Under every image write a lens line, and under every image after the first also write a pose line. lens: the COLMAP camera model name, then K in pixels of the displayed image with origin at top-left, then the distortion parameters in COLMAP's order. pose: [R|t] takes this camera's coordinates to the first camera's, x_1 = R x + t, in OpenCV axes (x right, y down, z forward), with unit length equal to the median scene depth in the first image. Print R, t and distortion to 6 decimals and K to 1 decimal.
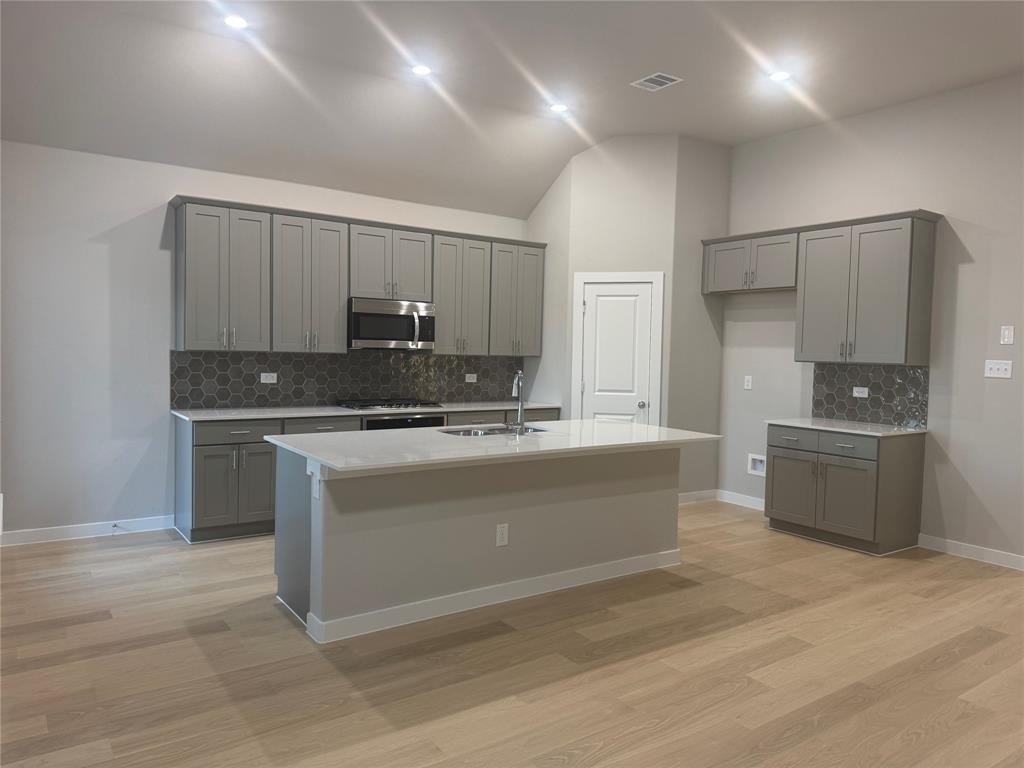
lens RADIAL K [[723.0, 0, 511.8], [0, 723.0, 381.5], [0, 0, 1]] dist [0.001609, -0.030418]
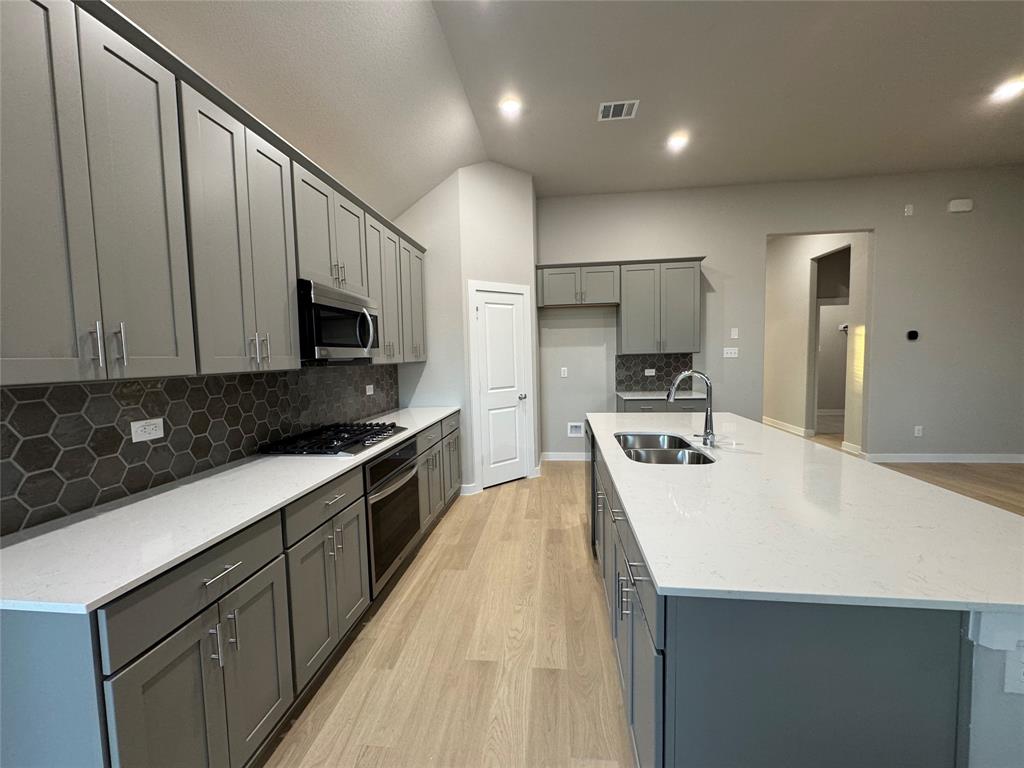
lens RADIAL K [[409.2, 0, 514.9], [0, 409.2, 384.4], [0, 0, 1]] dist [-0.019177, -0.000464]
pose [[0.650905, -0.093582, 0.753369, -0.372011], [0.073595, 0.995477, 0.060070, -0.033125], [-0.755583, 0.016345, 0.654849, 0.626459]]
